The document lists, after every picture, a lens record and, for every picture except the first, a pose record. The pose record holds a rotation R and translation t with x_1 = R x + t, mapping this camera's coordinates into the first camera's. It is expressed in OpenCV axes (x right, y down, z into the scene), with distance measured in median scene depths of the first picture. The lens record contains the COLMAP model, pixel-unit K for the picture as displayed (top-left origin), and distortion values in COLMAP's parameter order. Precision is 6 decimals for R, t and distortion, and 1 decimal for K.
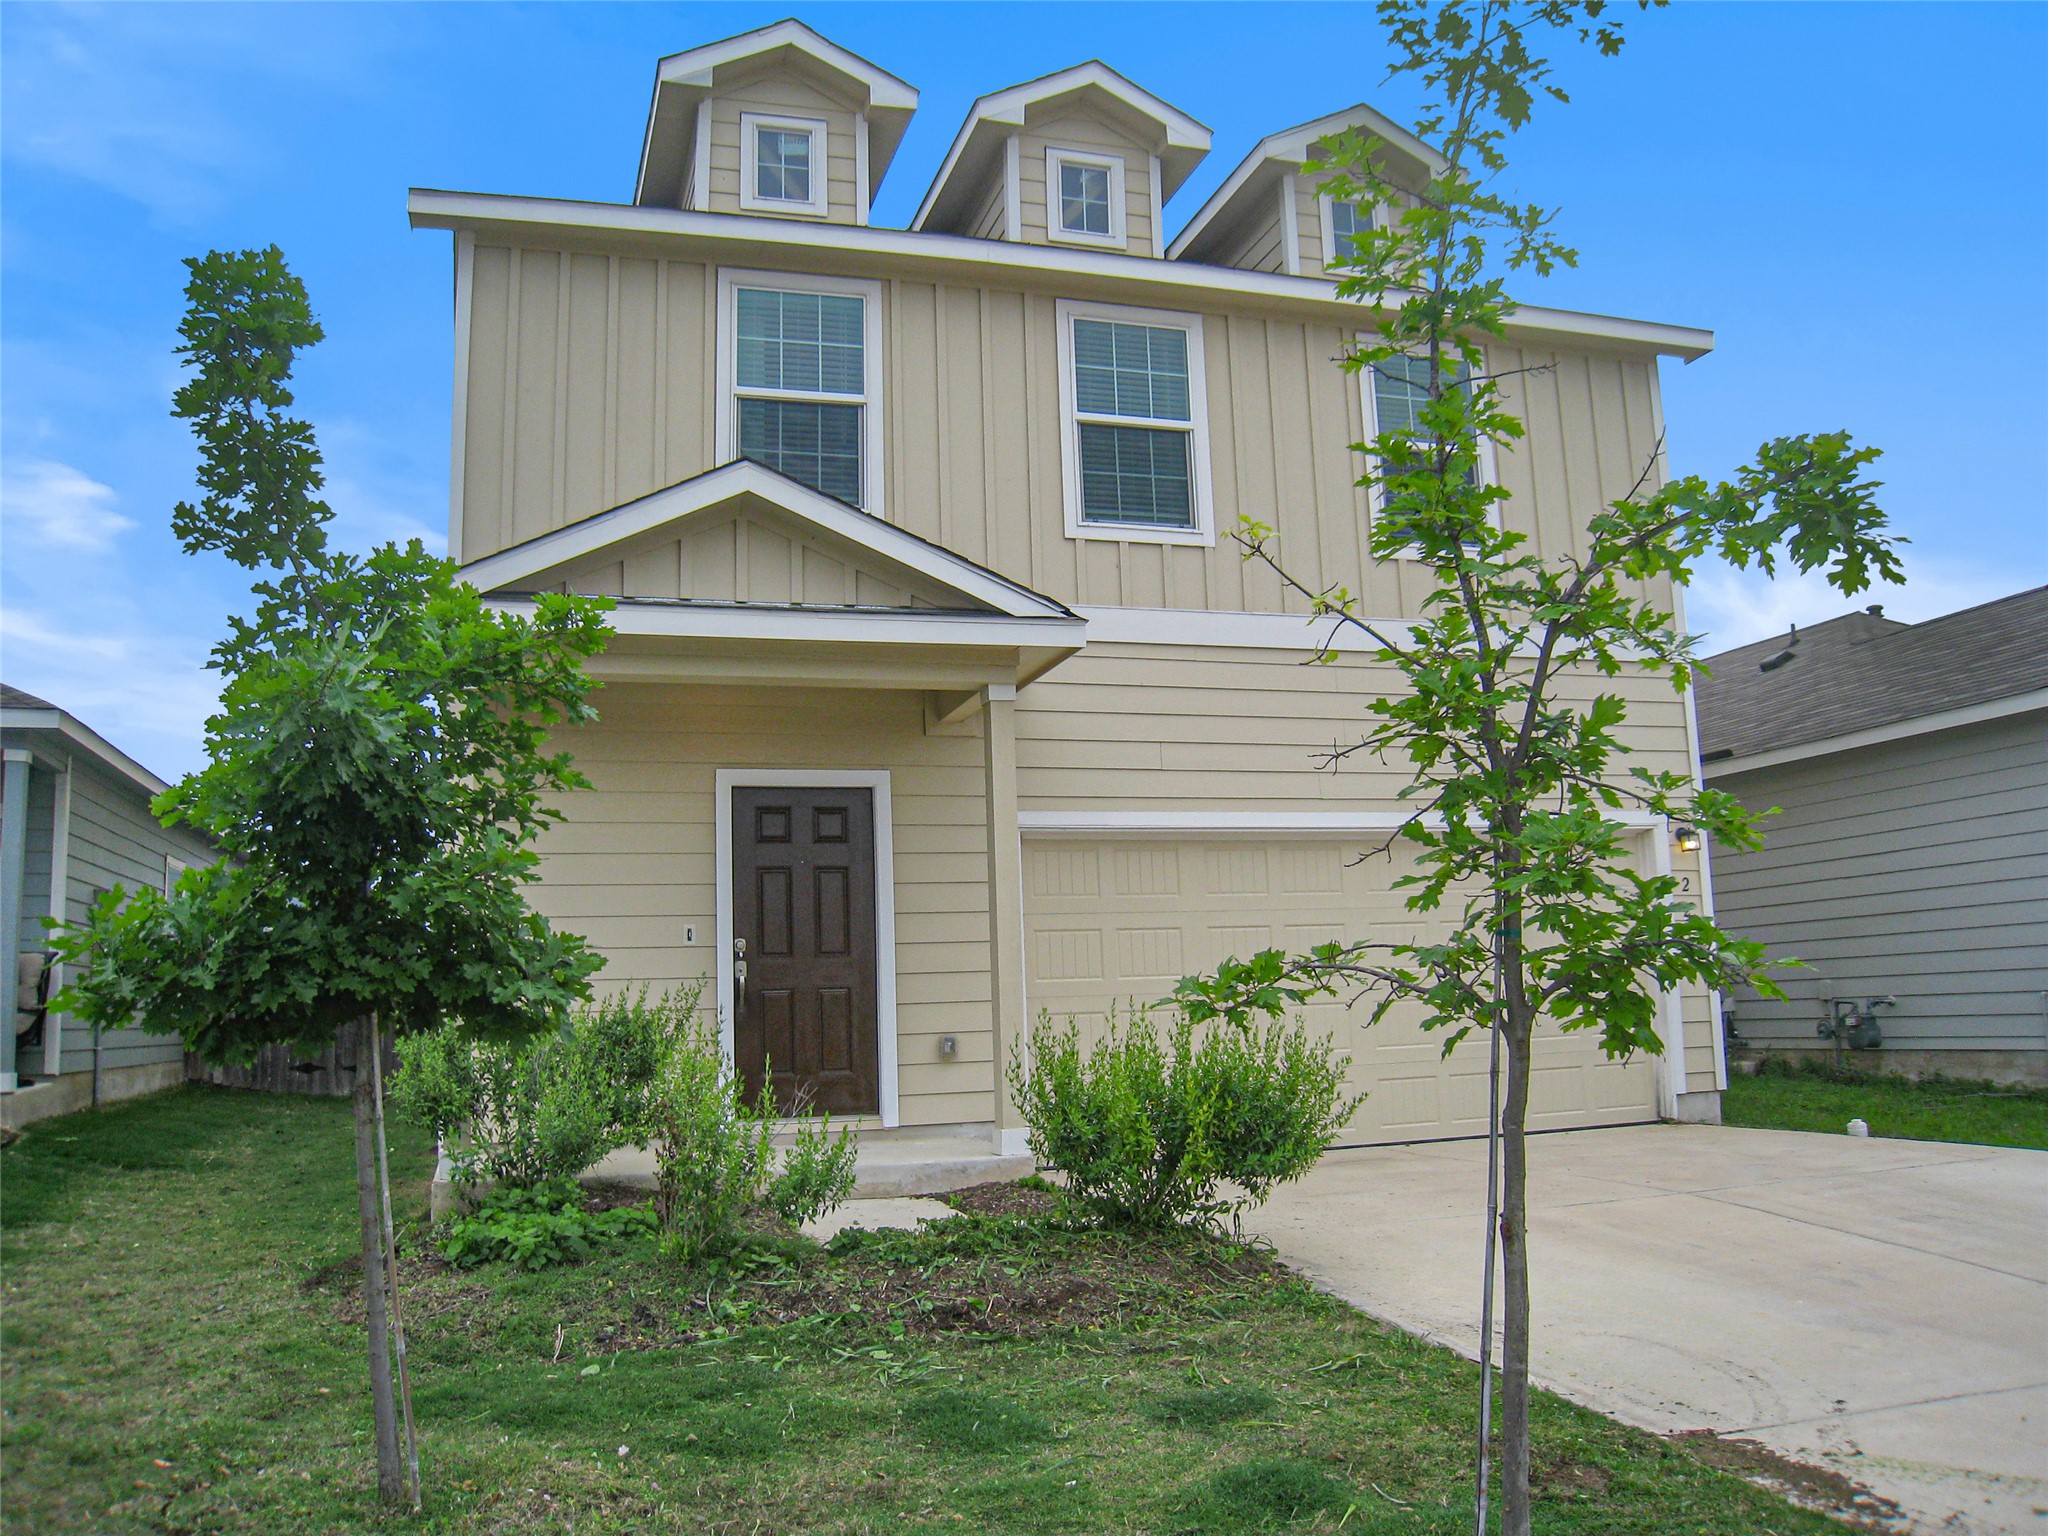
lens RADIAL K [[1651.4, 0, 1016.9], [0, 1651.4, 762.9], [0, 0, 1]] dist [-0.134671, 0.055356]
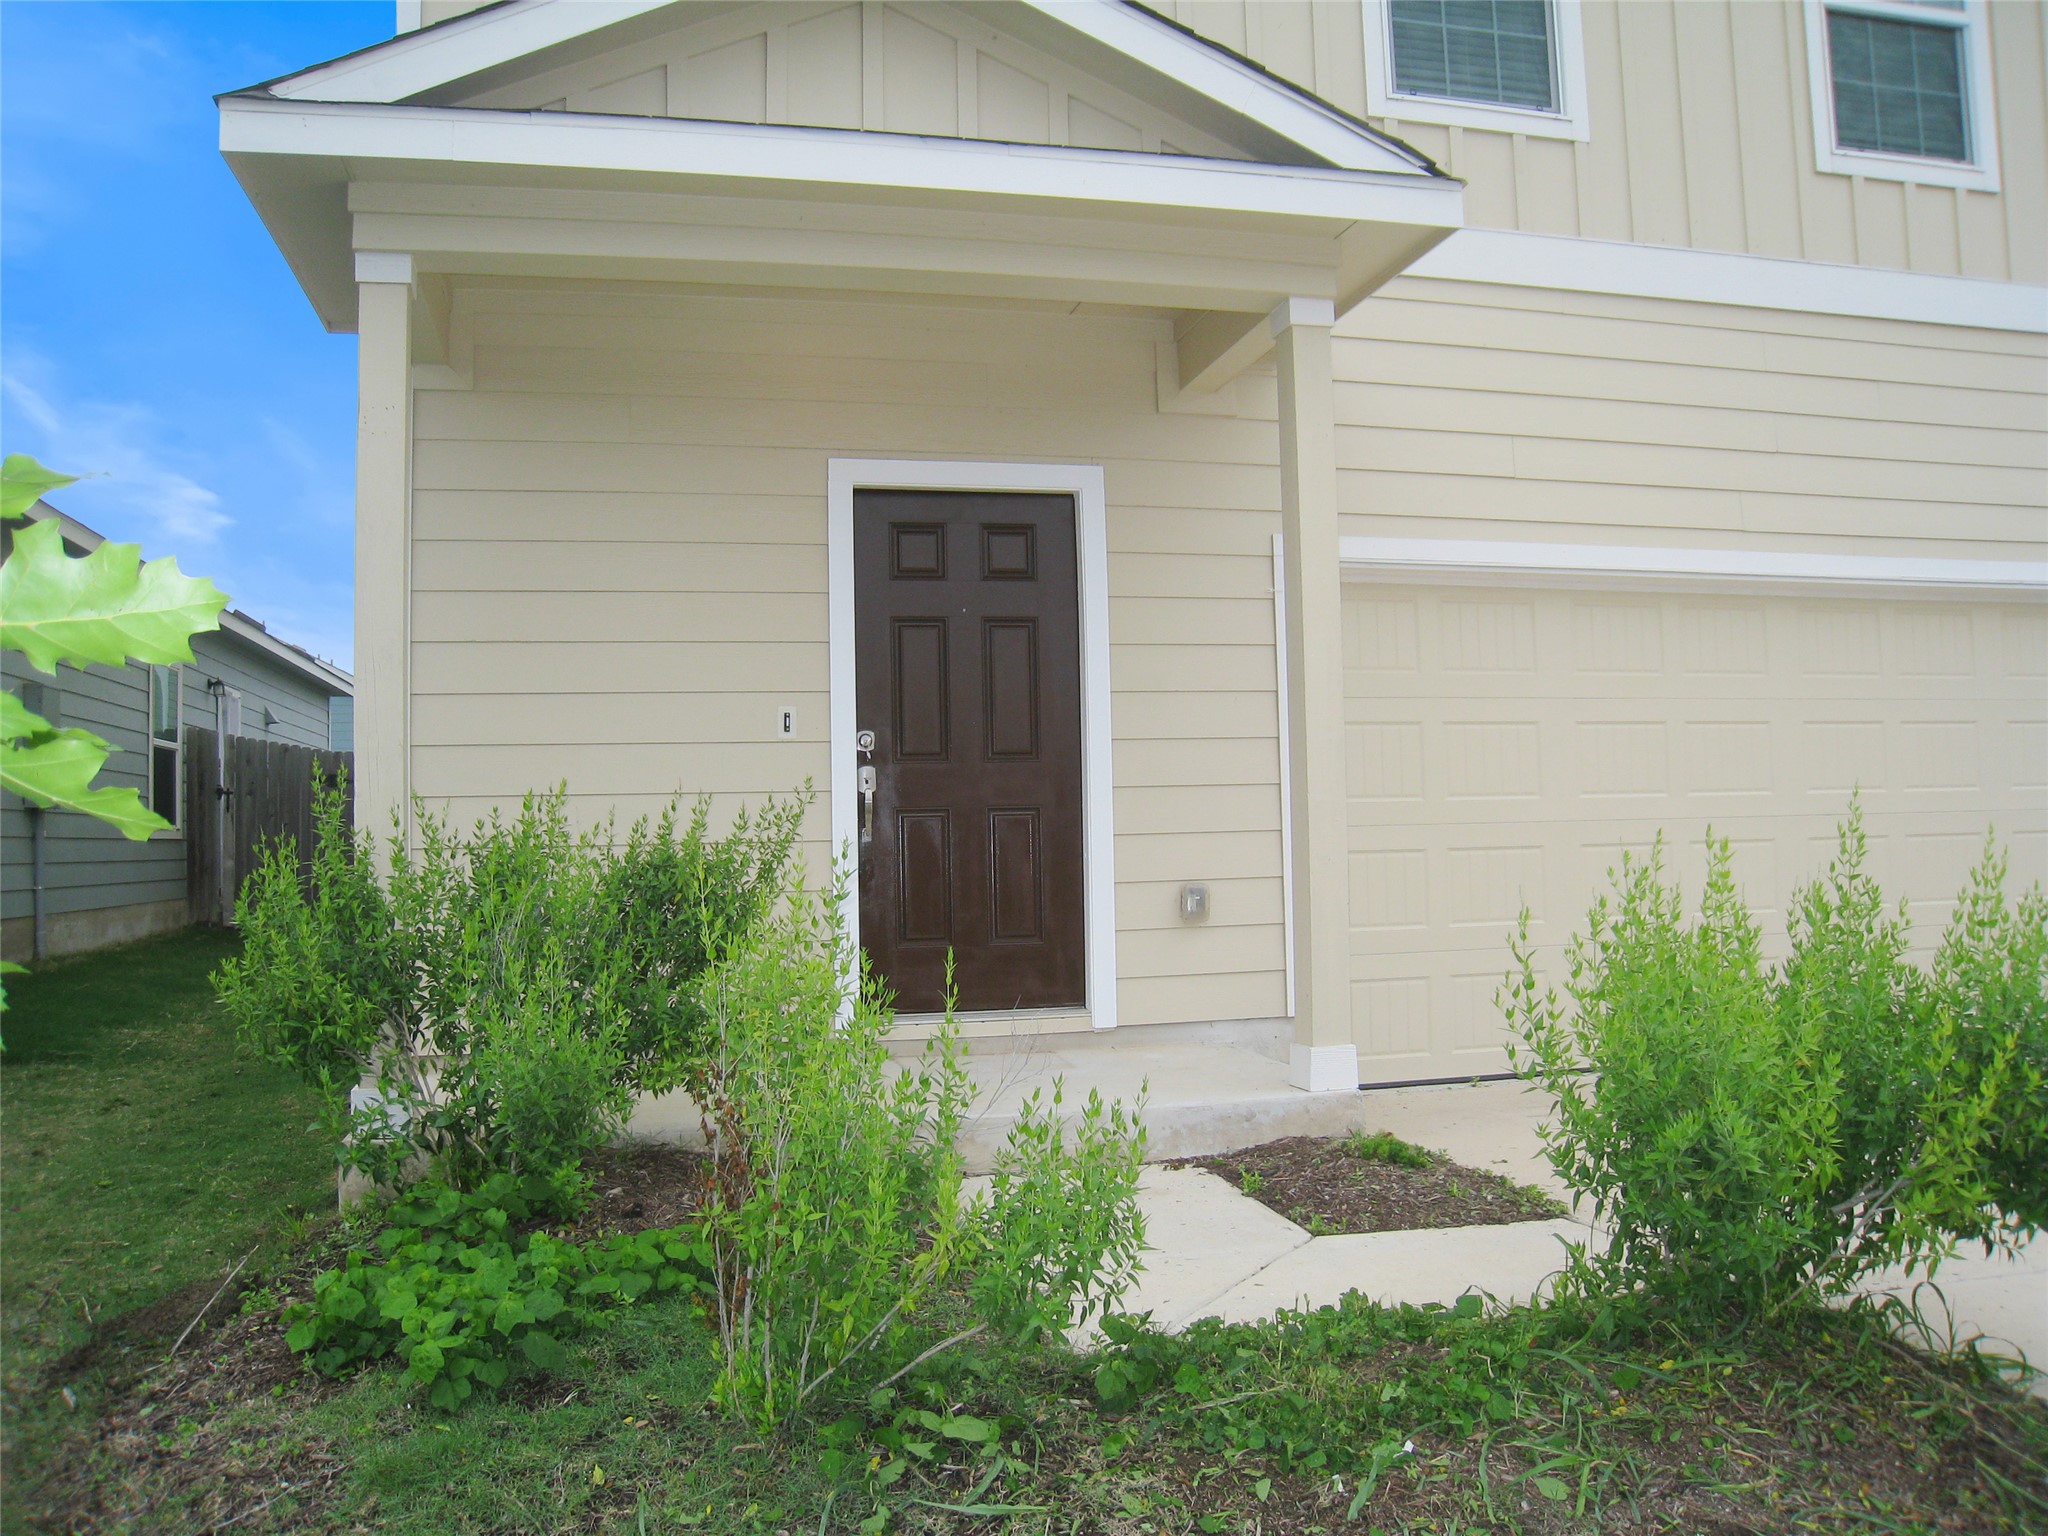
lens RADIAL K [[1651.4, 0, 1022.3], [0, 1651.4, 768.6], [0, 0, 1]] dist [-0.134671, 0.055356]
pose [[0.998101, 0.008234, -0.061044, -0.069207], [-0.001662, 0.994264, 0.106942, 0.053034], [0.061574, -0.106637, 0.992390, 0.368772]]
